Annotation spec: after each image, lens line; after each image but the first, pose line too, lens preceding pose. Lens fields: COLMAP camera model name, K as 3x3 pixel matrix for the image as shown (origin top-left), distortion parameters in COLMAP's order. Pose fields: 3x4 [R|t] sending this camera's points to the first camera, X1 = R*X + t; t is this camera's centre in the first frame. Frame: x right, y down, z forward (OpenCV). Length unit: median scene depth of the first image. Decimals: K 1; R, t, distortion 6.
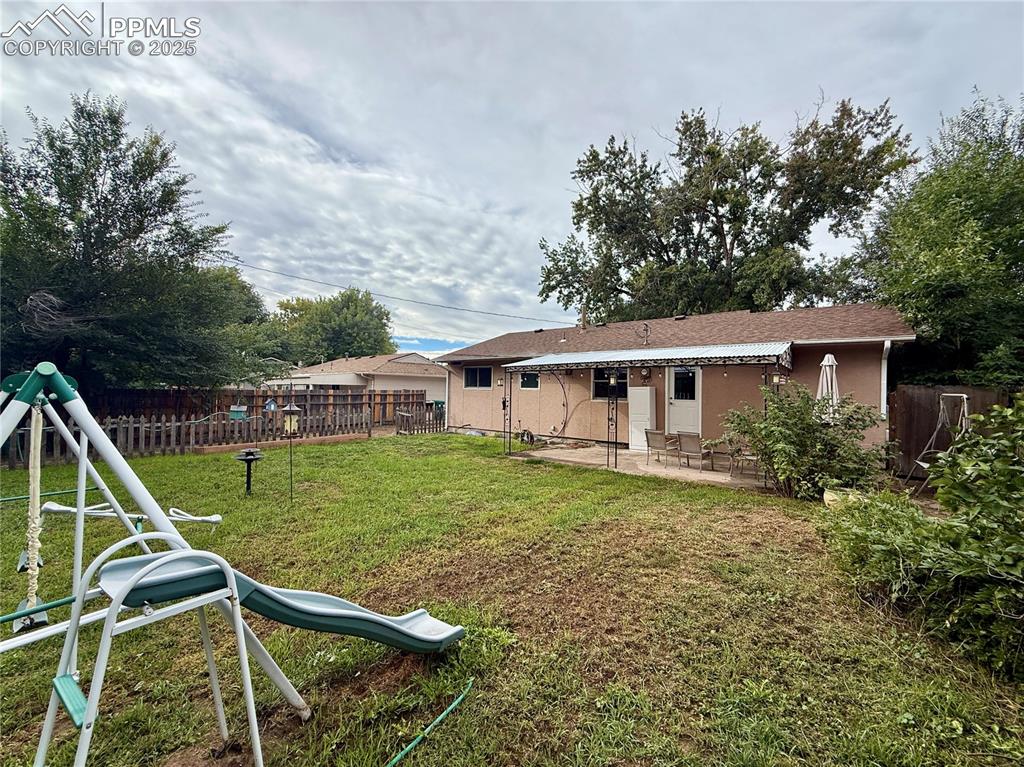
lens RADIAL K [[398.8, 0, 512.0], [0, 398.8, 383.5], [0, 0, 1]] dist [-0.000104, -0.000064]
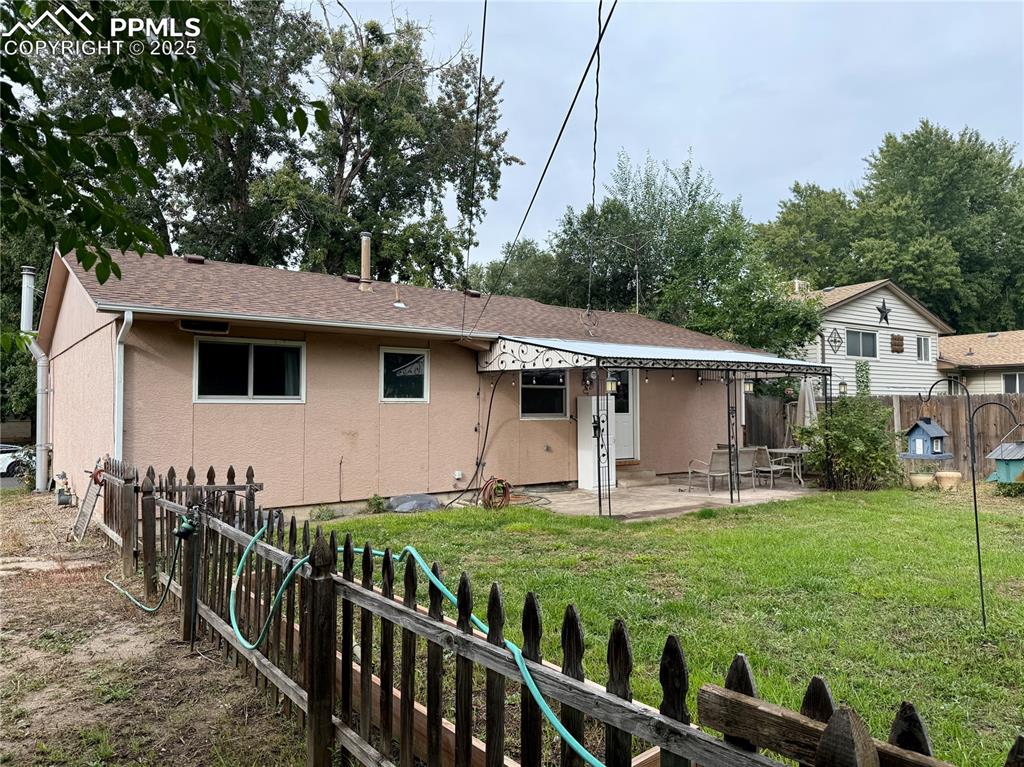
lens RADIAL K [[696.3, 0, 523.2], [0, 696.3, 382.8], [0, 0, 1]] dist [0.100486, -0.128727]
pose [[0.261793, 0.027468, 0.964733, -0.771972], [-0.003685, 0.999616, -0.027461, 0.017024], [-0.965117, 0.003634, 0.261794, 0.713437]]
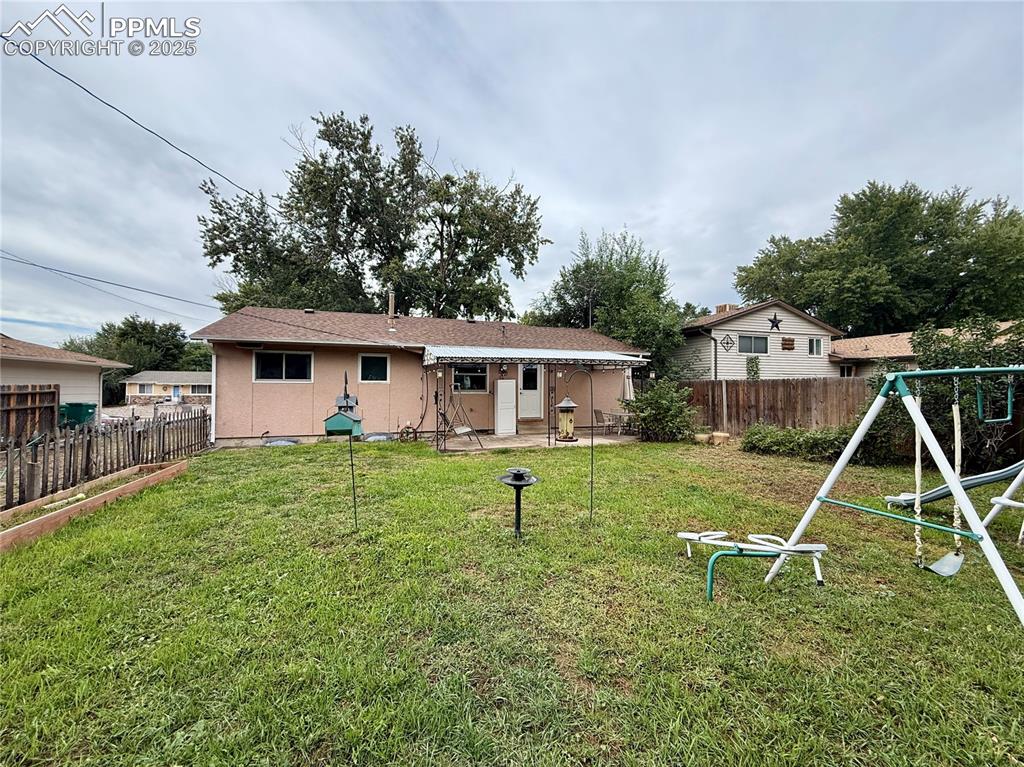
lens RADIAL K [[398.8, 0, 512.0], [0, 398.8, 383.5], [0, 0, 1]] dist [-0.000104, -0.000064]
pose [[0.545113, 0.001178, 0.838362, -0.562223], [-0.007994, 0.999961, 0.003792, 0.012795], [-0.838324, -0.008769, 0.545101, 0.310969]]
